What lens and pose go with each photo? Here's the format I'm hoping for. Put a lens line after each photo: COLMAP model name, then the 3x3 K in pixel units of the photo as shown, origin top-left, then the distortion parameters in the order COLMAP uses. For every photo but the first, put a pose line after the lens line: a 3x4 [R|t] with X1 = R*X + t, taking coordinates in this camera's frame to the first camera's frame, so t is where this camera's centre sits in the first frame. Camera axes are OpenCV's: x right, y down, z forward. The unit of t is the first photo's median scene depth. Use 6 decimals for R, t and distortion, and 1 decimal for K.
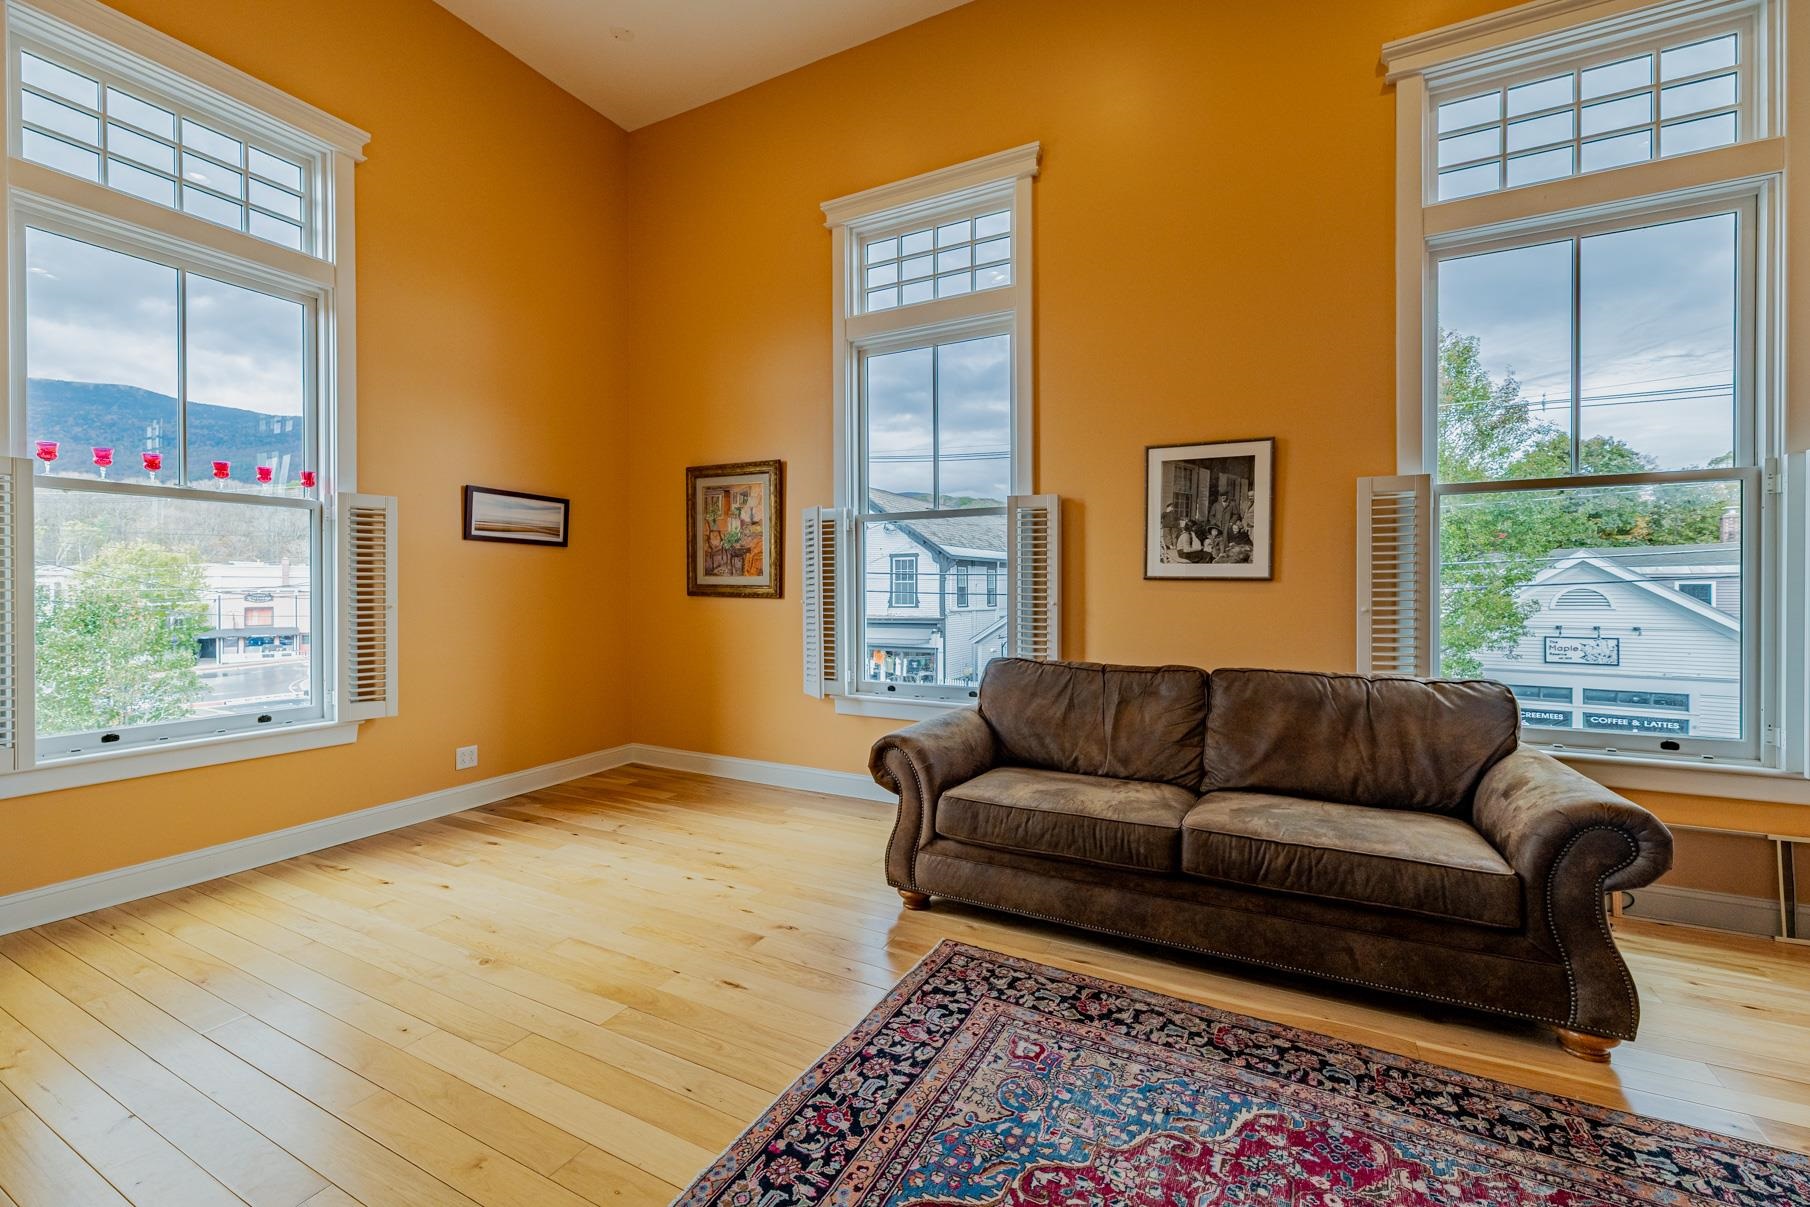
lens RADIAL K [[740.9, 0, 887.7], [0, 740.9, 590.9], [0, 0, 1]] dist [-0.002284, 0.001363]
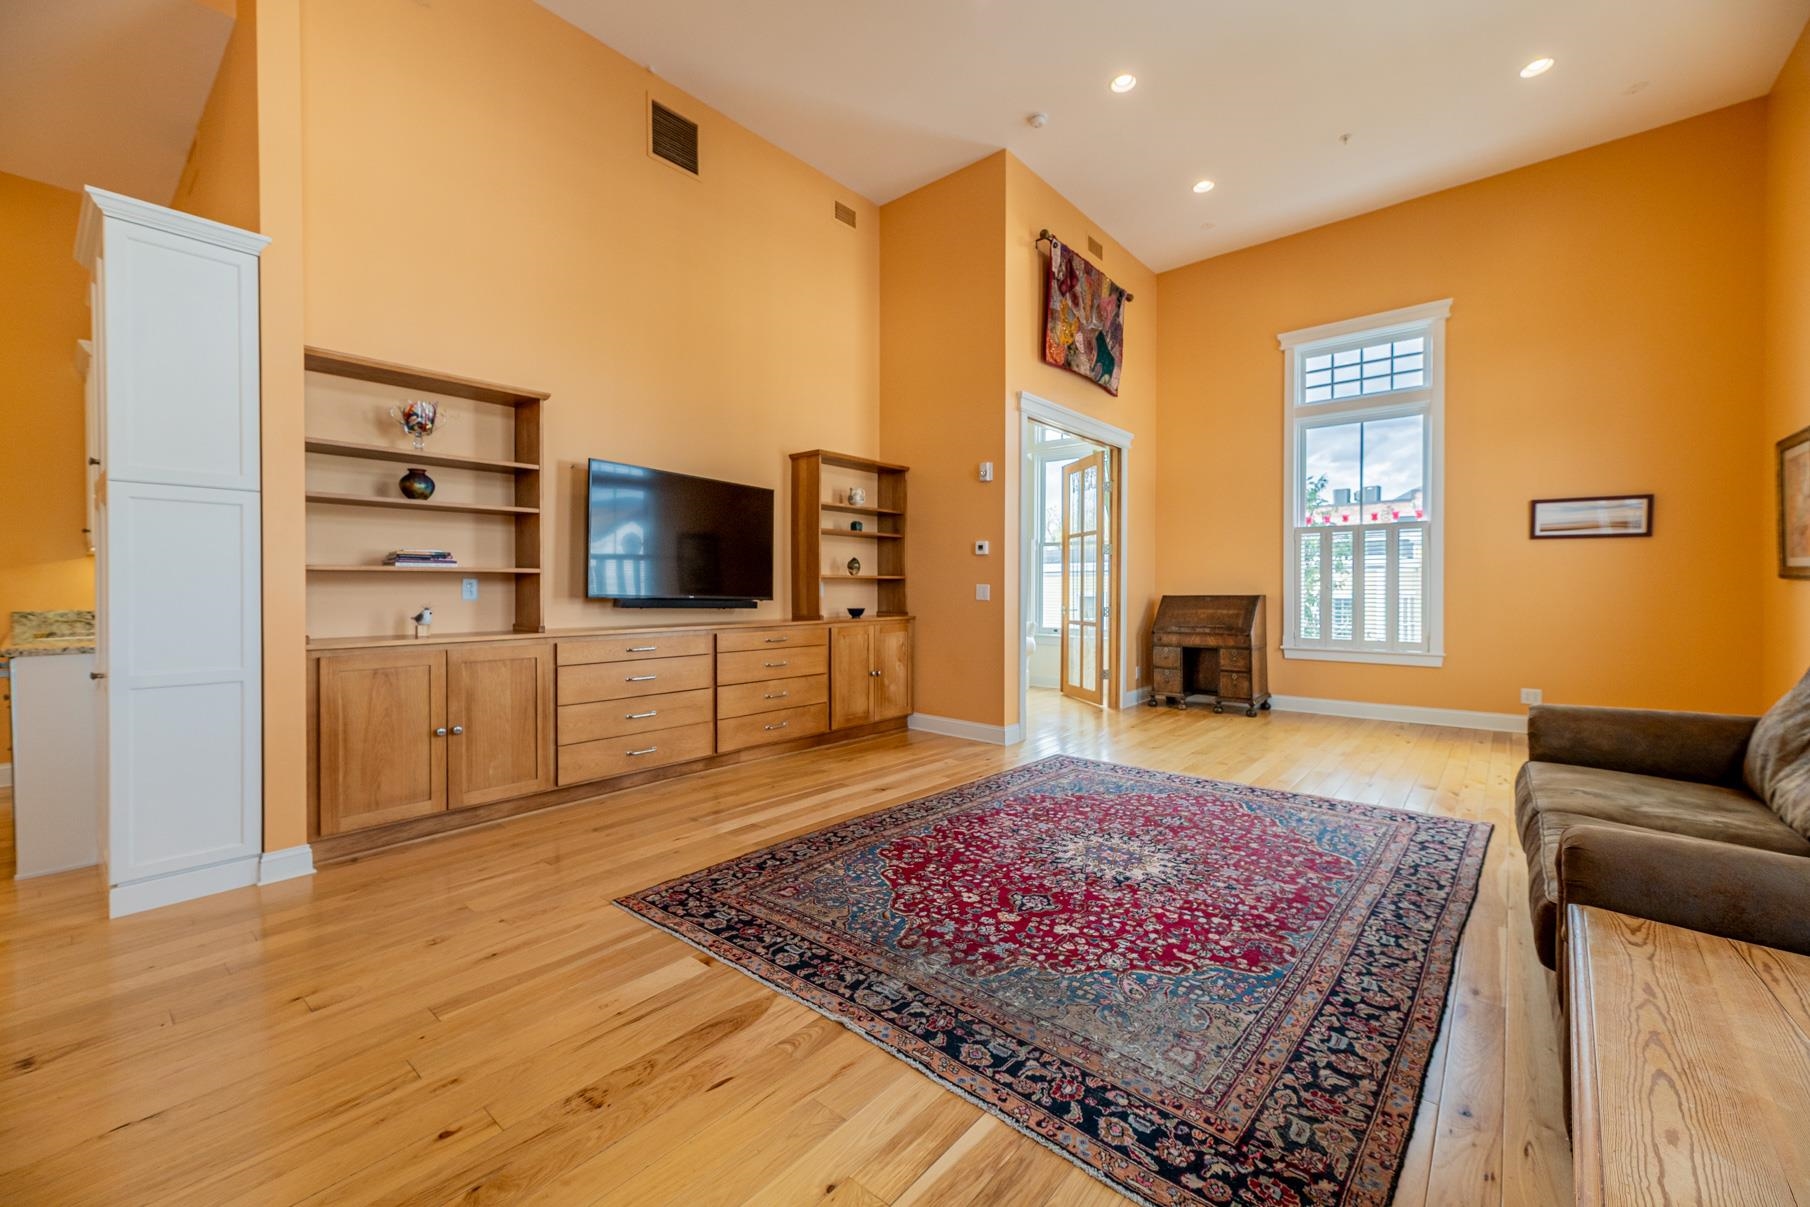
lens RADIAL K [[740.9, 0, 888.4], [0, 740.9, 594.2], [0, 0, 1]] dist [-0.002284, 0.001363]
pose [[-0.228301, 0.011157, -0.973527, 0.983857], [0.003073, 0.999938, 0.010739, 0.014267], [0.973586, -0.000540, -0.228321, 0.125265]]
